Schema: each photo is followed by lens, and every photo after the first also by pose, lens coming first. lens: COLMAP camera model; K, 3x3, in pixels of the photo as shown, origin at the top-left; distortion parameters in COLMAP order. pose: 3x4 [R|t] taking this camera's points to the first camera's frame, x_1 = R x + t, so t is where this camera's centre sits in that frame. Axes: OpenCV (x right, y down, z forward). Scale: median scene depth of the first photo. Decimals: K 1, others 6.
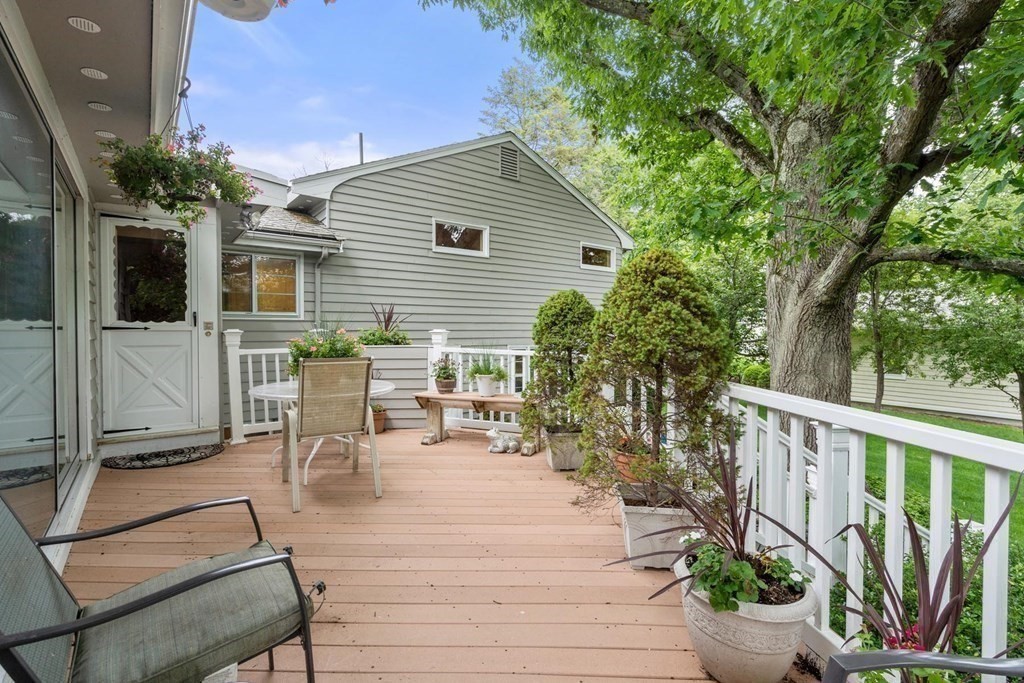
lens RADIAL K [[468.6, 0, 512.0], [0, 468.6, 341.5], [0, 0, 1]] dist [-0.000639, -0.000321]
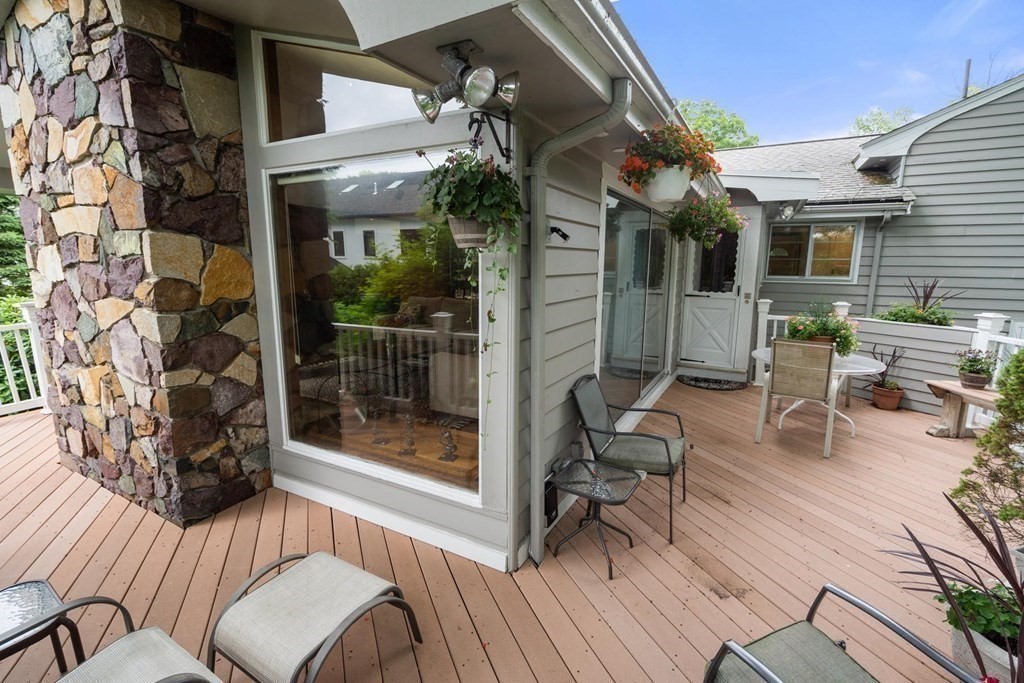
lens RADIAL K [[468.6, 0, 512.0], [0, 468.6, 341.5], [0, 0, 1]] dist [-0.000639, -0.000321]
pose [[0.391741, 0.160091, -0.906041, 0.309965], [-0.030978, 0.986483, 0.160911, -0.093587], [0.919554, -0.034968, 0.391405, -0.149542]]
